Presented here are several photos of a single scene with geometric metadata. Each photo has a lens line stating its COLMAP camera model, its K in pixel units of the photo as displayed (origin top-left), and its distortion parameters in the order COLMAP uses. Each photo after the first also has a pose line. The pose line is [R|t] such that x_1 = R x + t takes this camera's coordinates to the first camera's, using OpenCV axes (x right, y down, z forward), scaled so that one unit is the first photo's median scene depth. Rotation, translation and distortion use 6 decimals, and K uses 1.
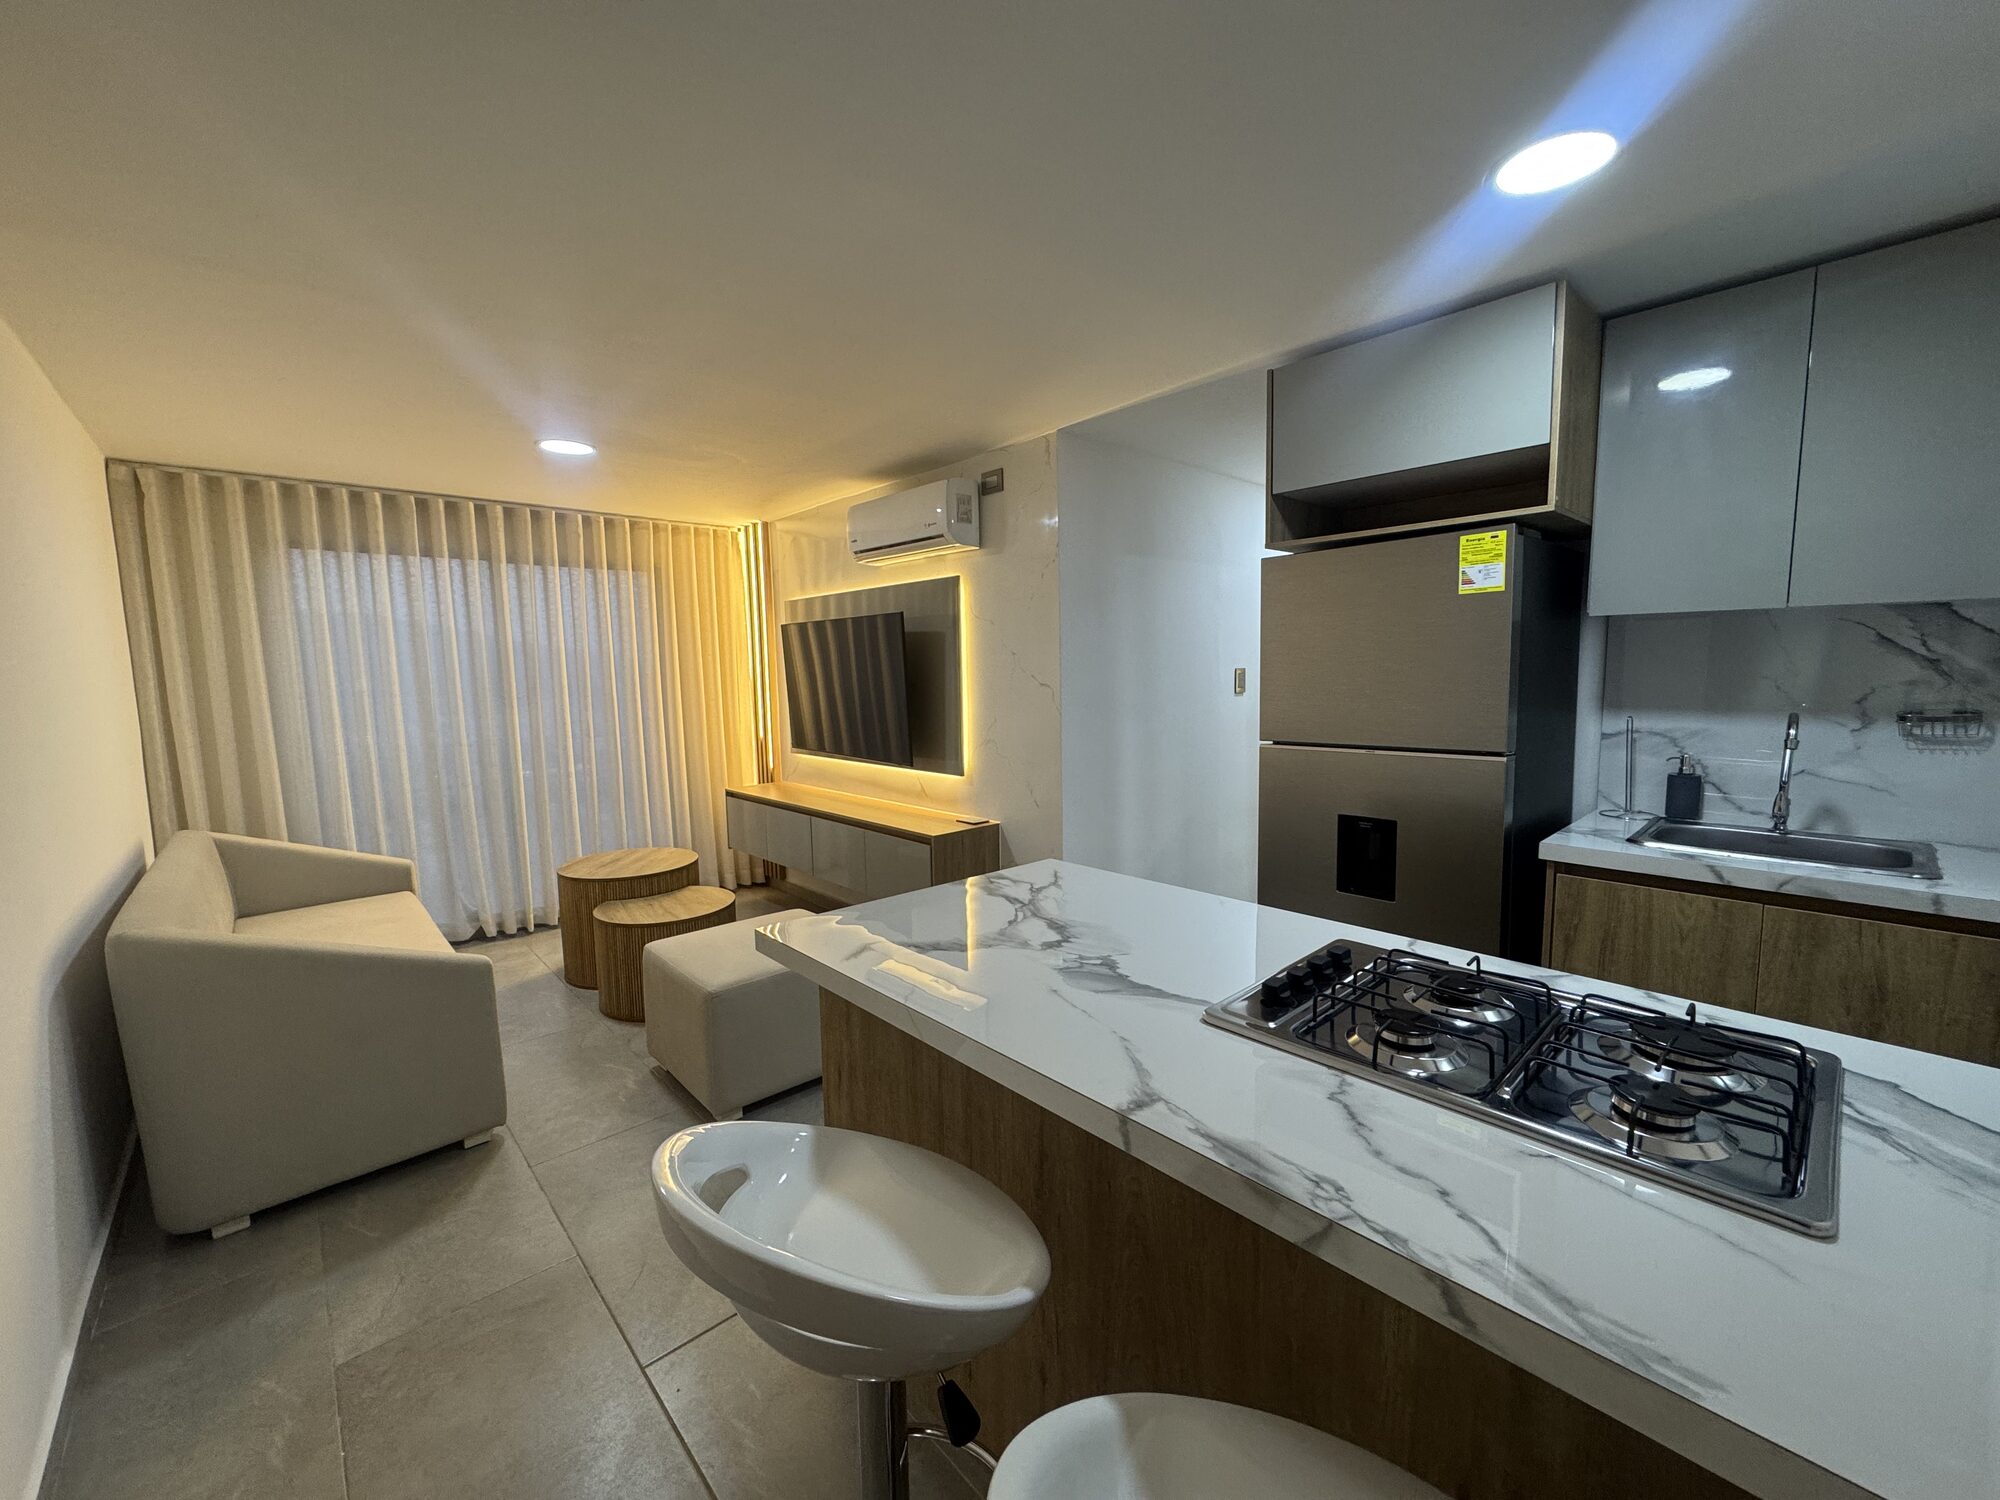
lens RADIAL K [[798.6, 0, 996.6], [0, 798.6, 751.3], [0, 0, 1]] dist [-0.004496, 0.001742]
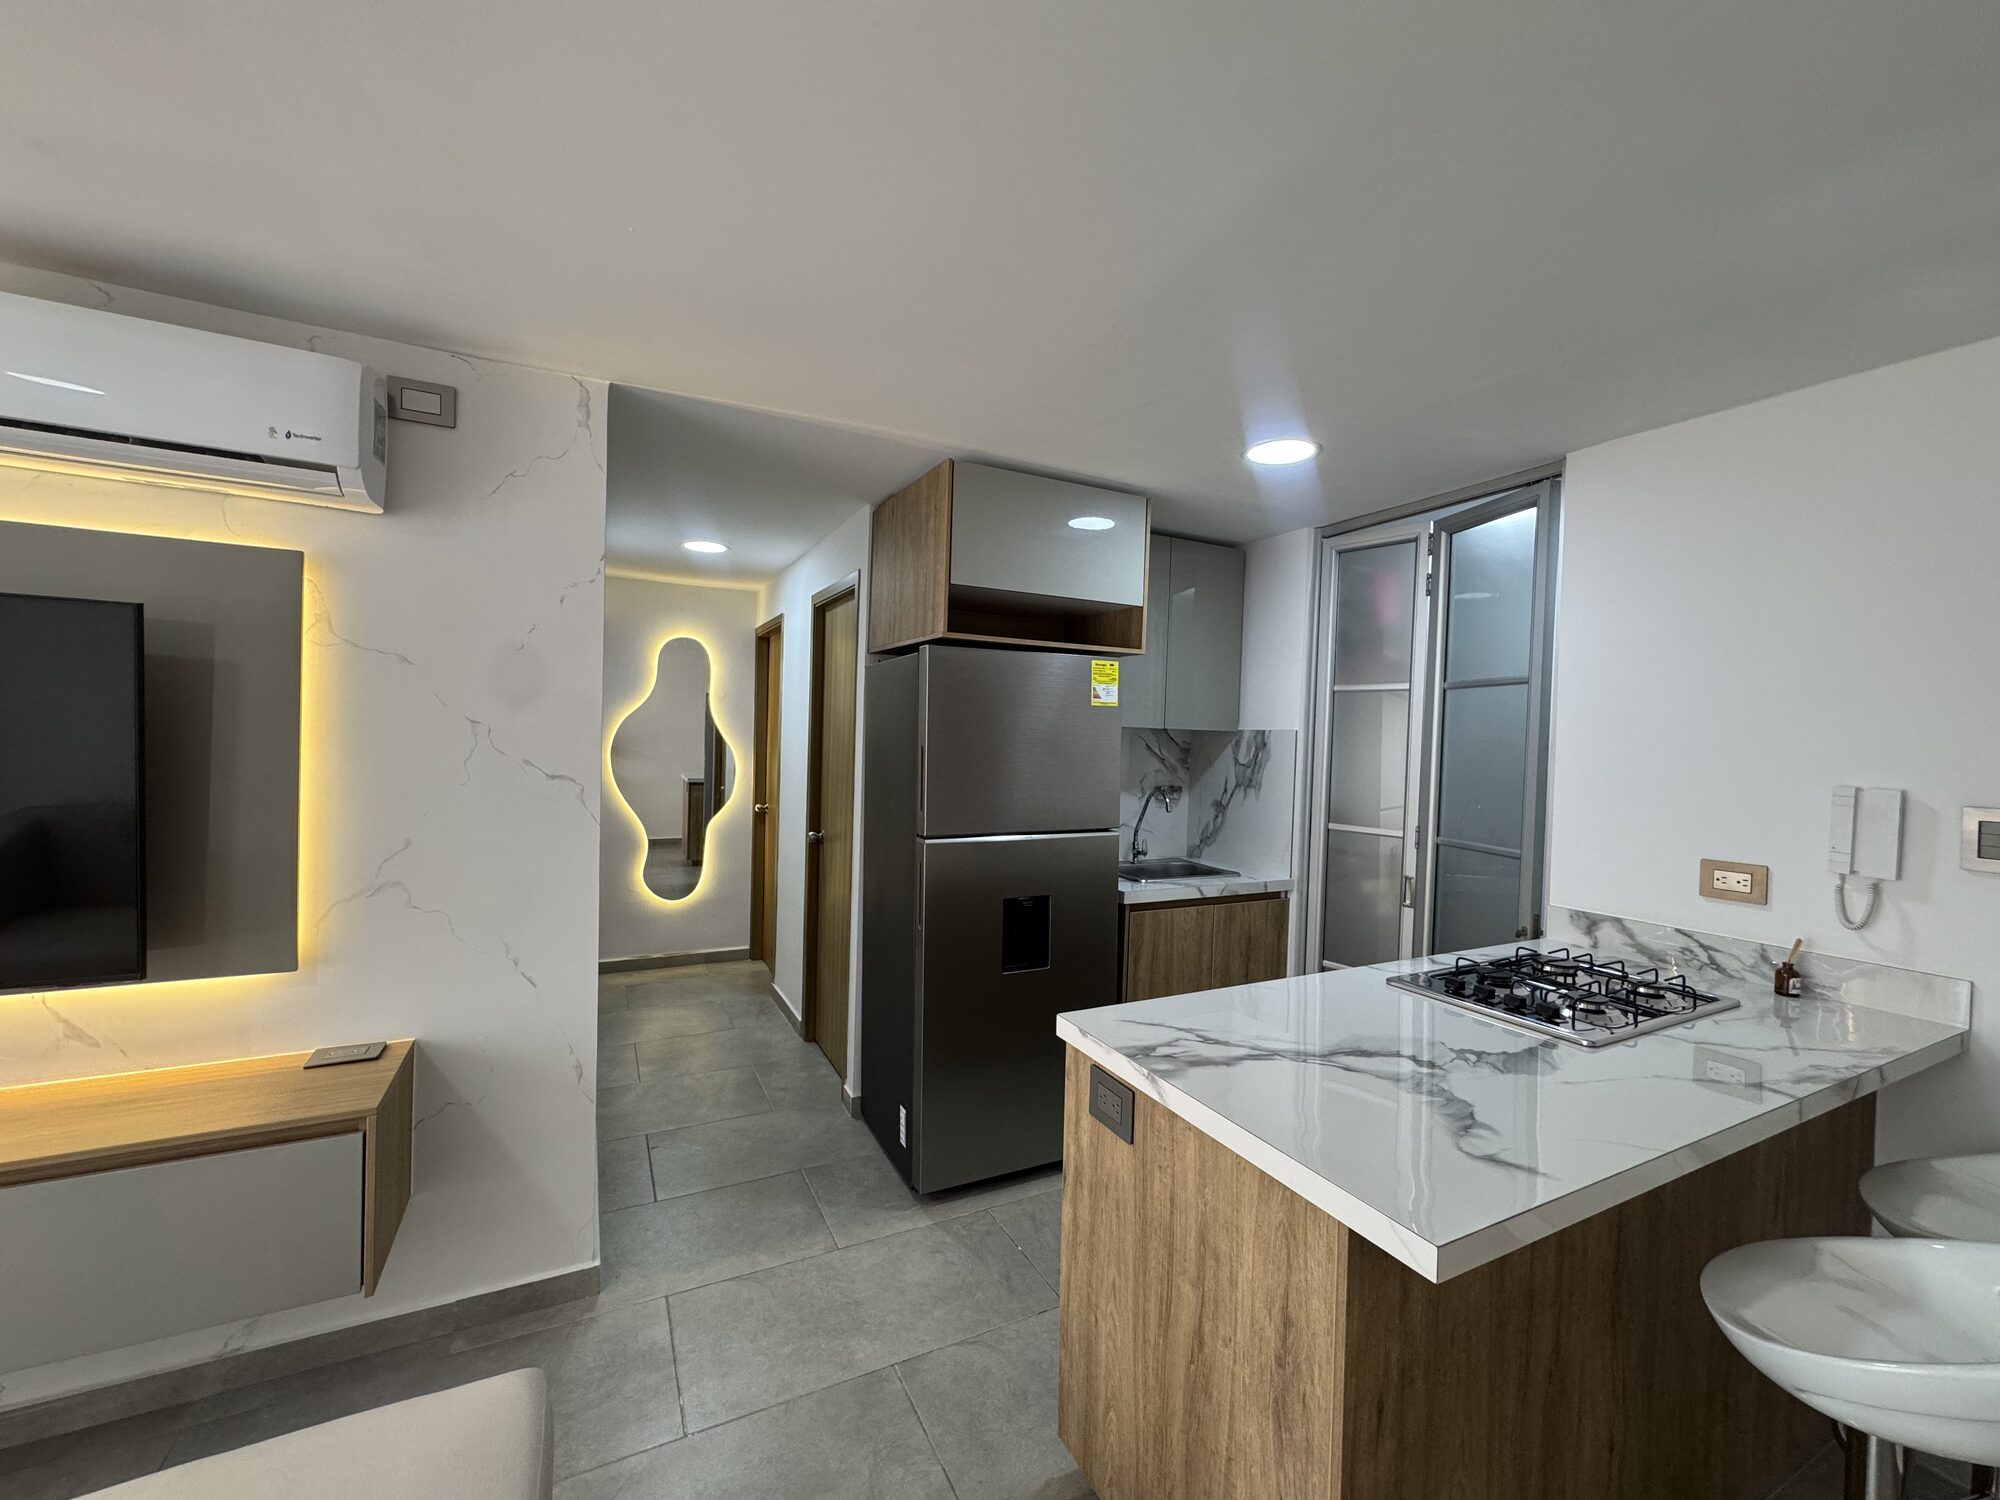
lens RADIAL K [[798.6, 0, 999.1], [0, 798.6, 751.1], [0, 0, 1]] dist [-0.004496, 0.001742]
pose [[0.268590, 0.009519, 0.963207, -0.520883], [0.068335, 0.997243, -0.028911, -0.075503], [-0.960828, 0.073586, 0.267199, 0.623126]]
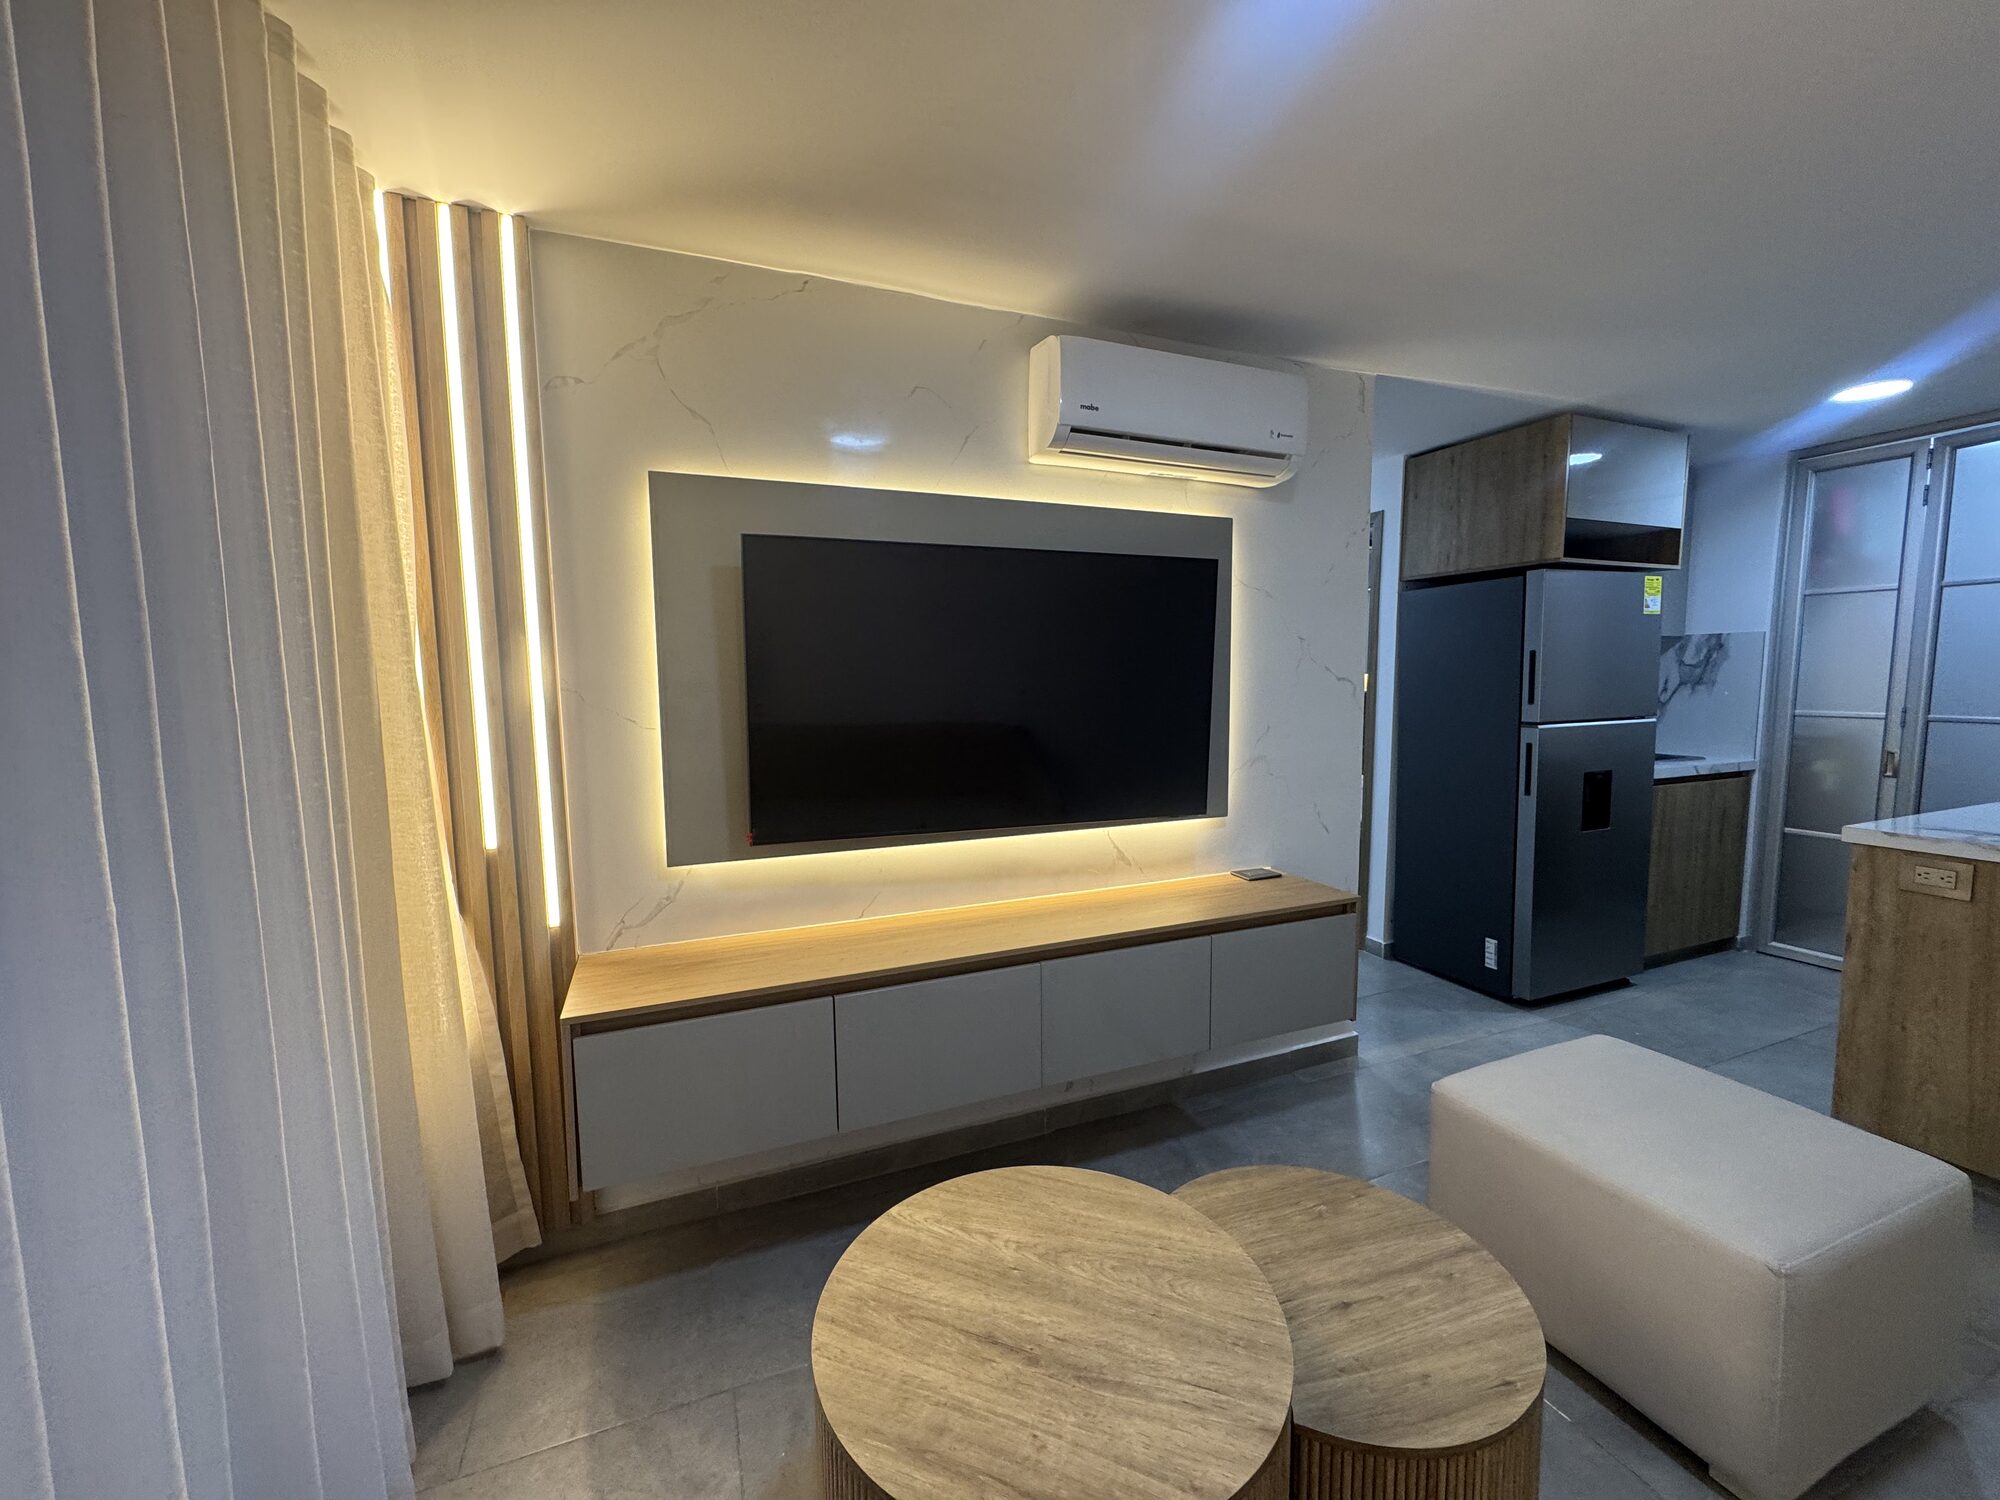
lens RADIAL K [[798.6, 0, 1000.4], [0, 798.6, 751.3], [0, 0, 1]] dist [-0.004496, 0.001742]
pose [[0.345675, -0.072750, 0.935530, -0.994441], [0.102116, 0.993985, 0.039564, -0.093568], [-0.932781, 0.081856, 0.351025, 1.259759]]
